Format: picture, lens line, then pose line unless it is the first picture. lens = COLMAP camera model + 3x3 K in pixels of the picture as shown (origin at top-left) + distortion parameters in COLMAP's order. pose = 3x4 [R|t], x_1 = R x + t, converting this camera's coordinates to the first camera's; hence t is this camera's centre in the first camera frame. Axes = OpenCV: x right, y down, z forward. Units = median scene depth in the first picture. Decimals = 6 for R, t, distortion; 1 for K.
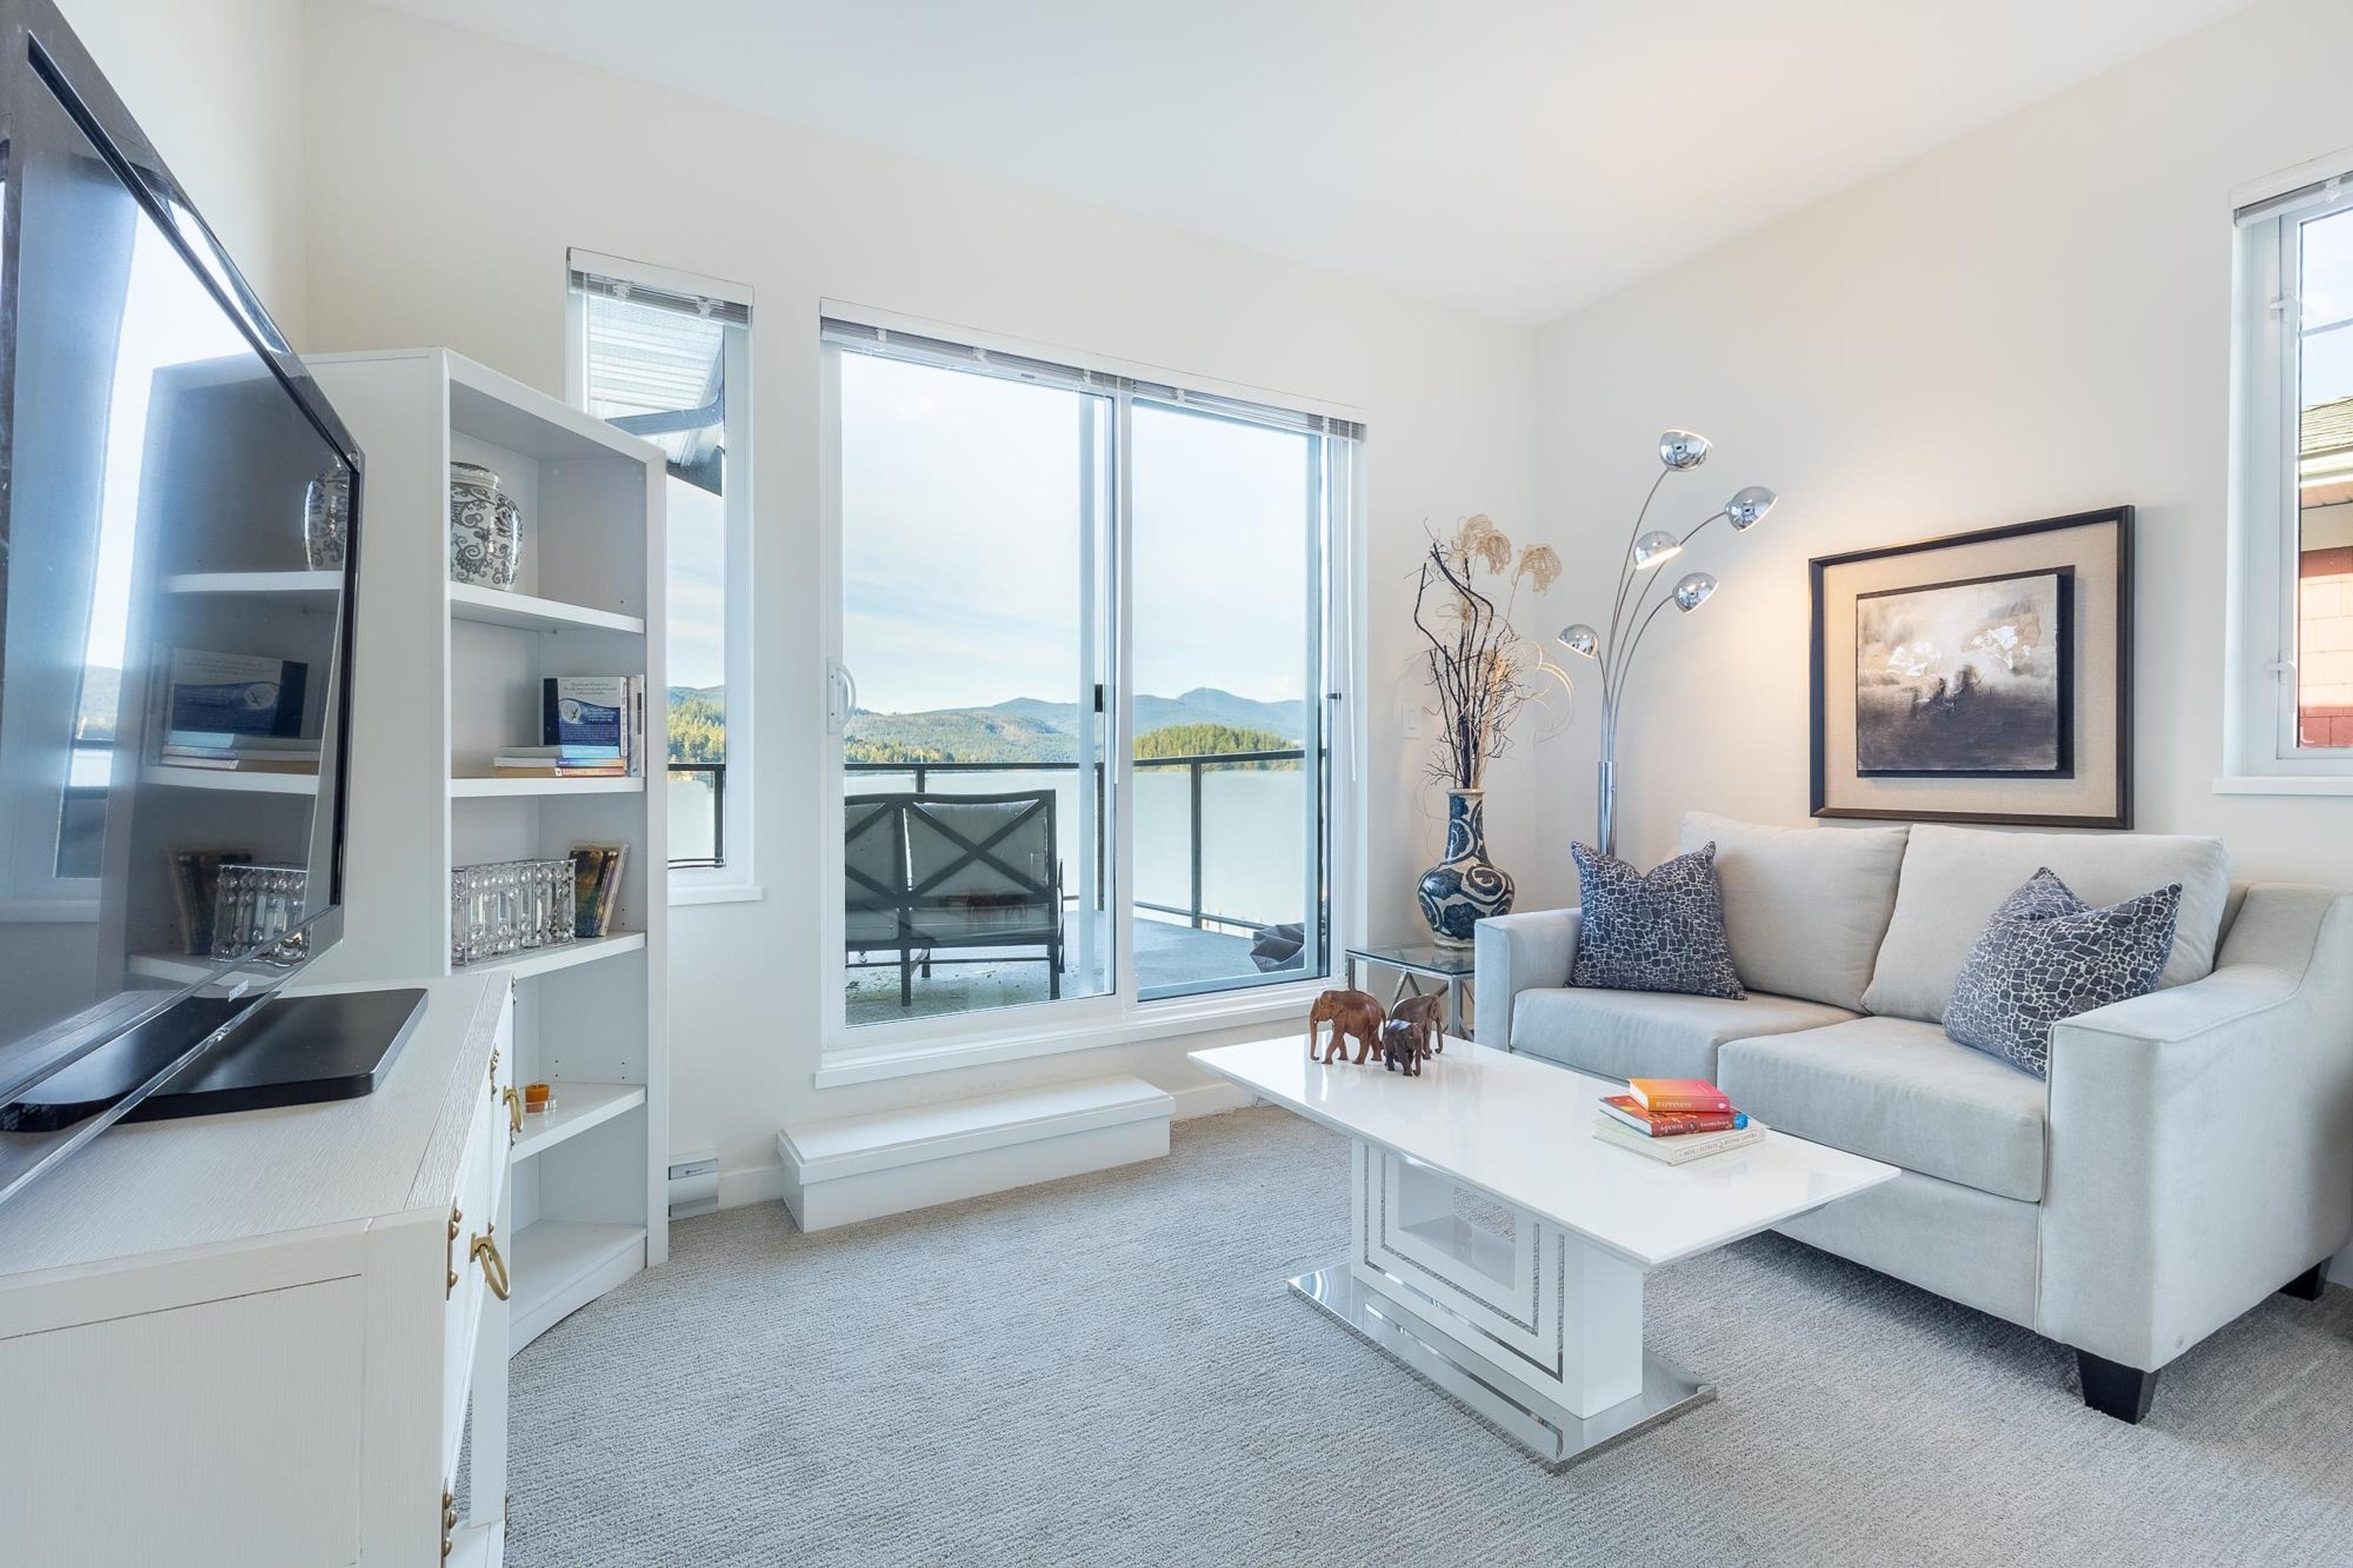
lens RADIAL K [[1091.9, 0, 1180.1], [0, 1091.9, 783.6], [0, 0, 1]] dist [0.001743, 0.000349]
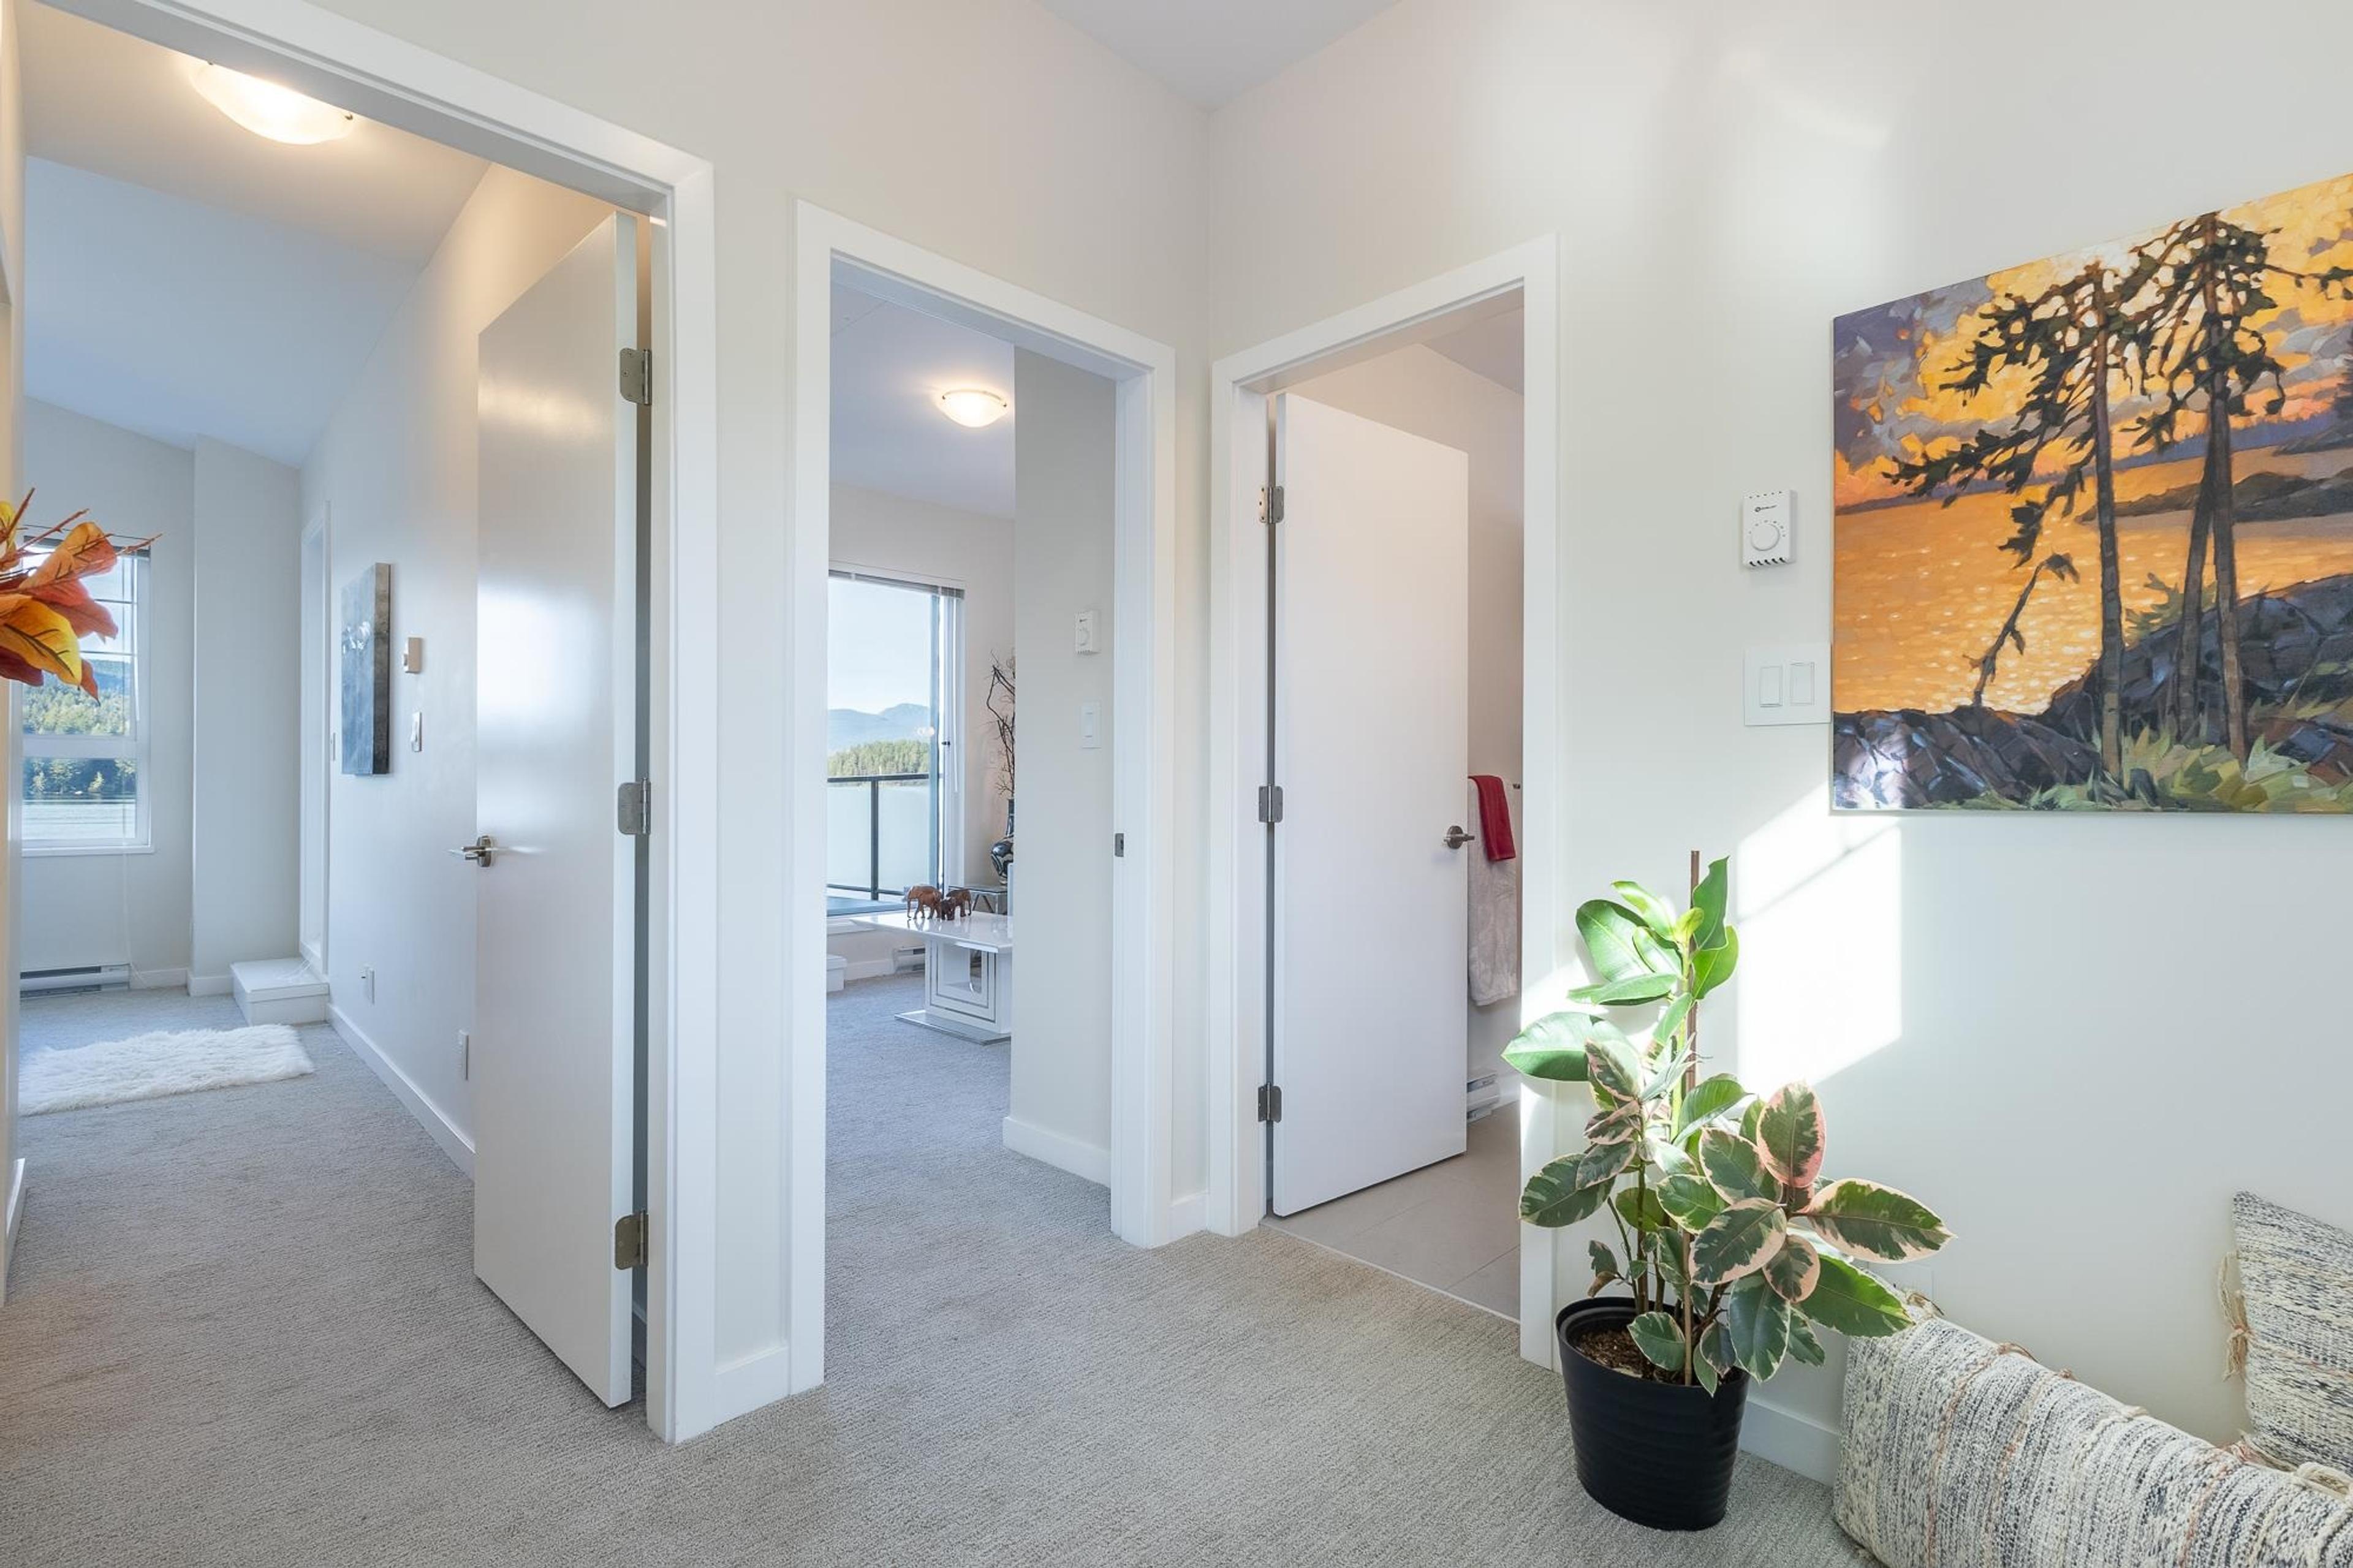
lens RADIAL K [[1091.9, 0, 1180.1], [0, 1091.9, 783.6], [0, 0, 1]] dist [0.001743, 0.000349]
pose [[0.965156, 0.003944, 0.261645, 0.059148], [0.000160, 0.999877, -0.015662, 0.014859], [-0.261675, 0.015158, 0.965037, -1.007920]]
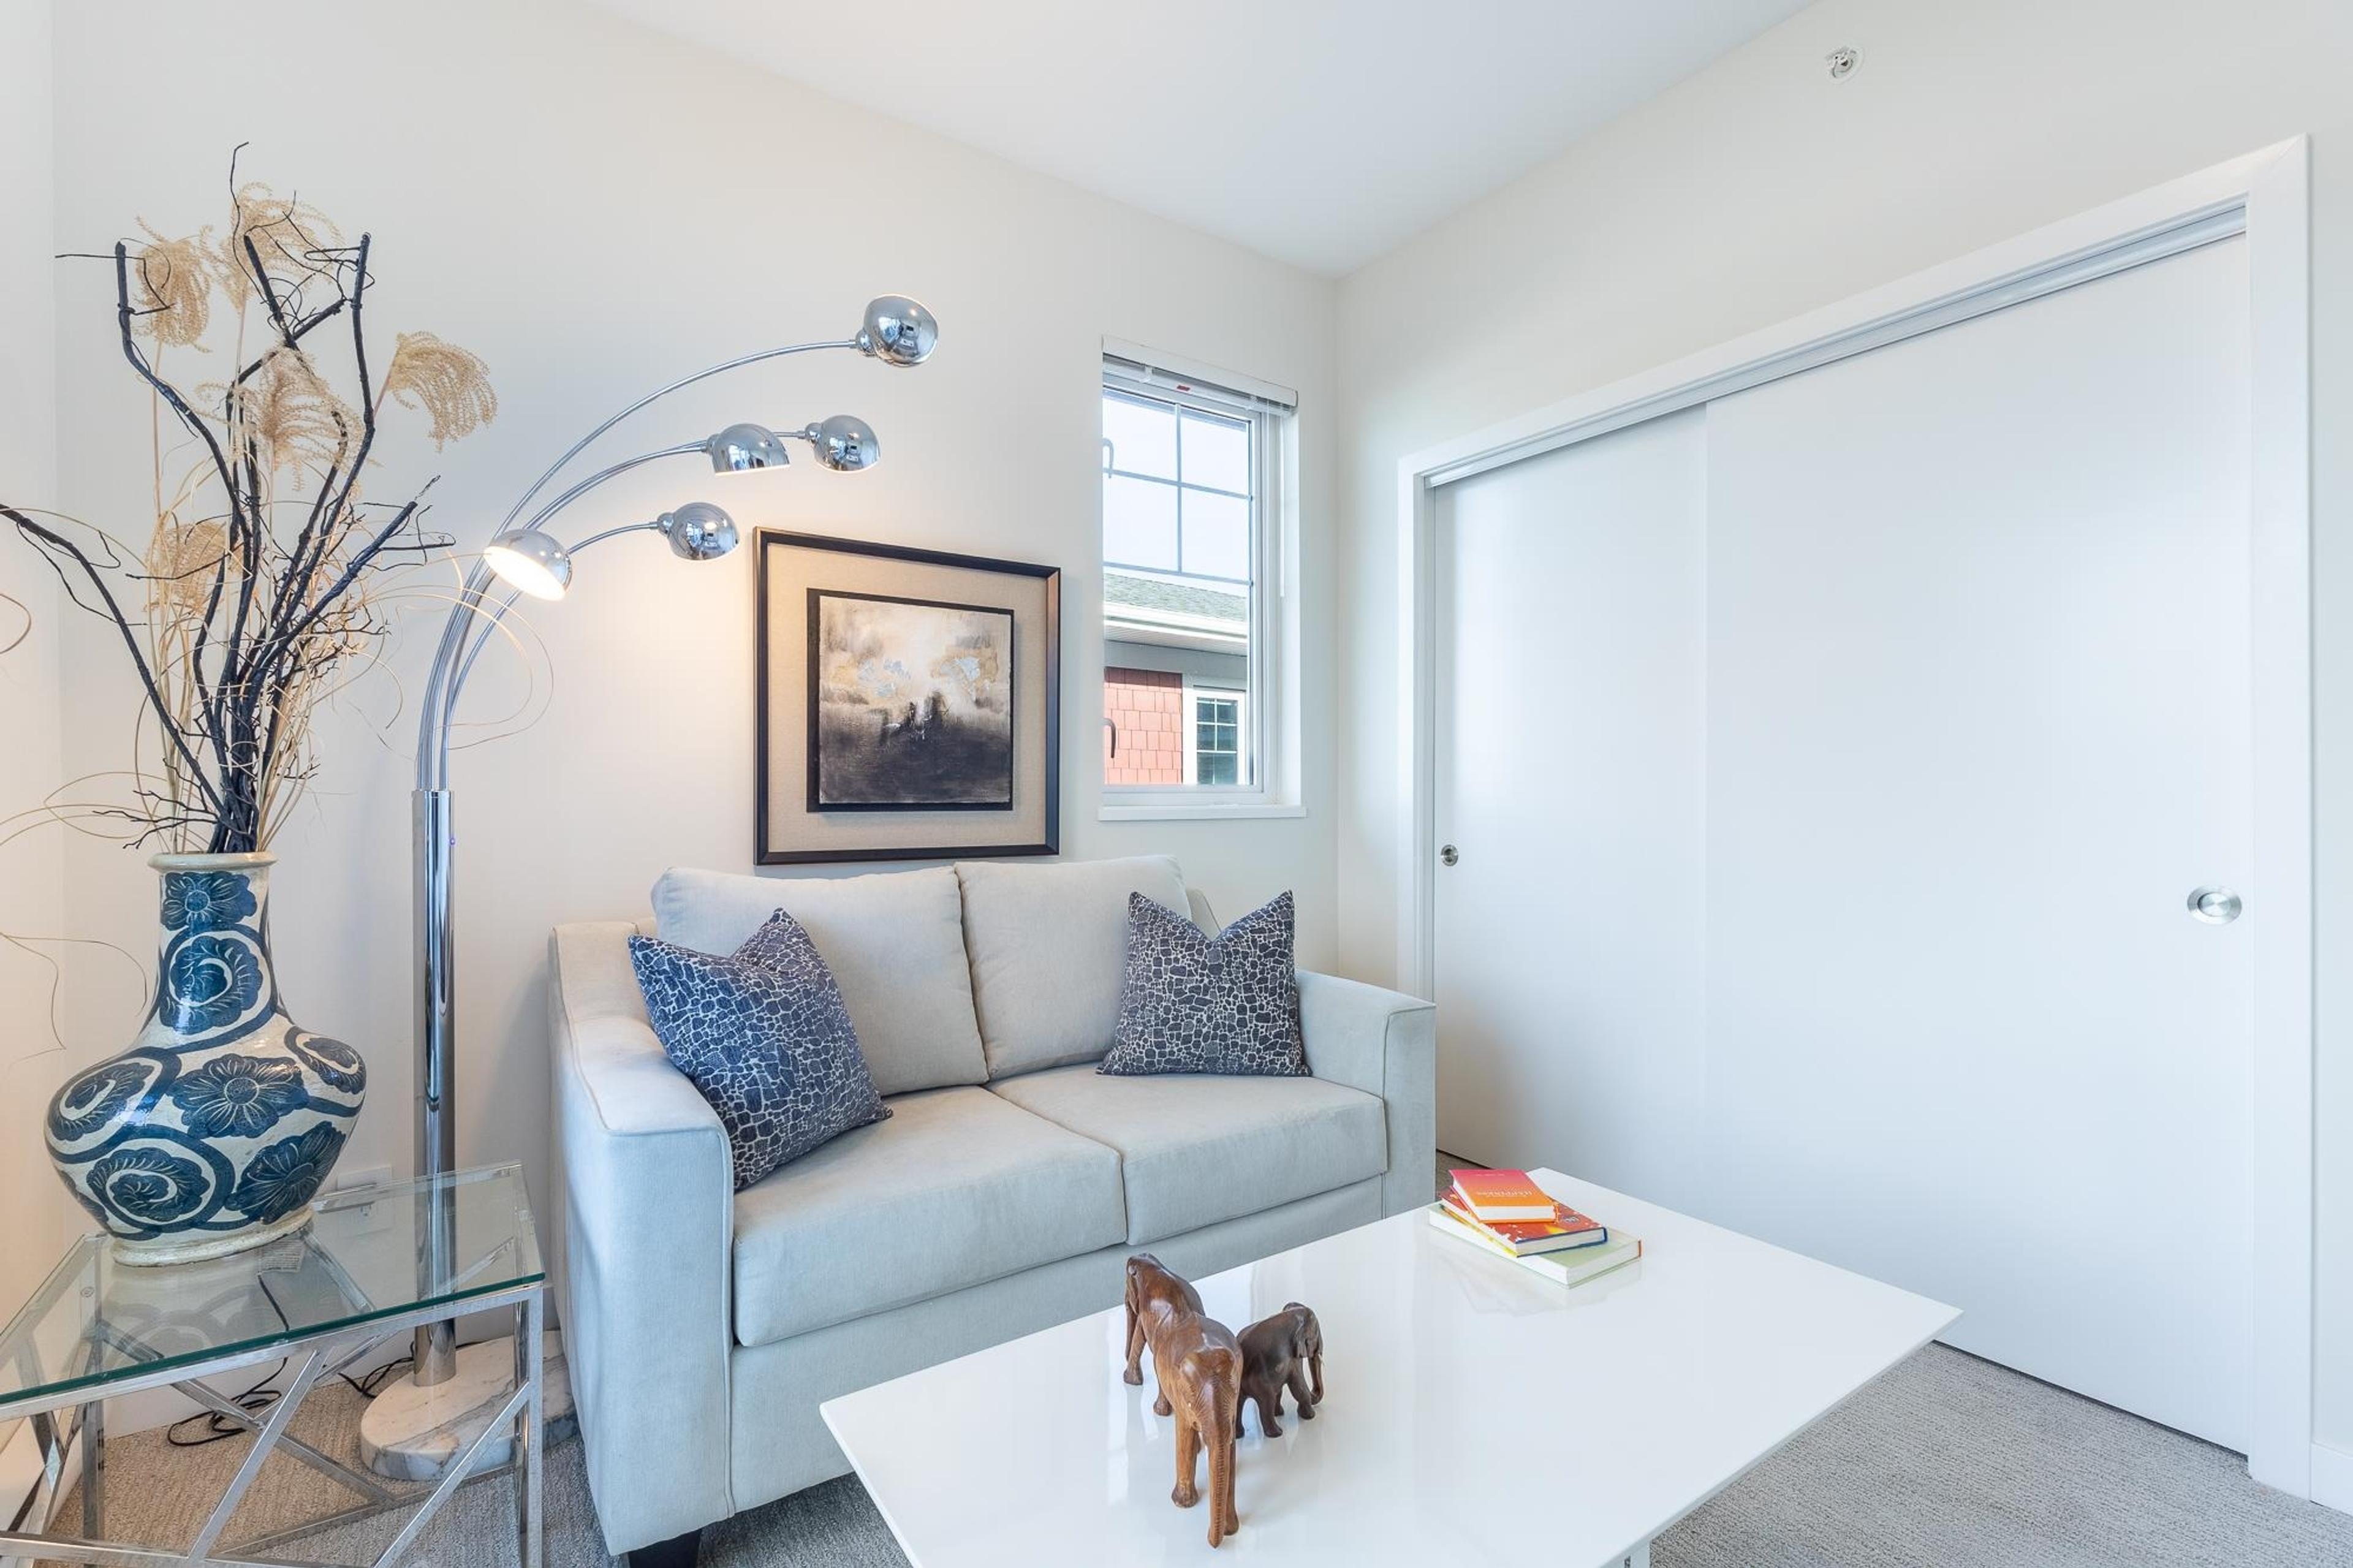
lens RADIAL K [[1091.9, 0, 1180.1], [0, 1091.9, 783.6], [0, 0, 1]] dist [0.001743, 0.000349]
pose [[-0.107783, 0.014589, 0.994067, -0.228946], [0.017260, 0.999769, -0.012801, -0.012600], [-0.994025, 0.015778, -0.108010, 0.851185]]
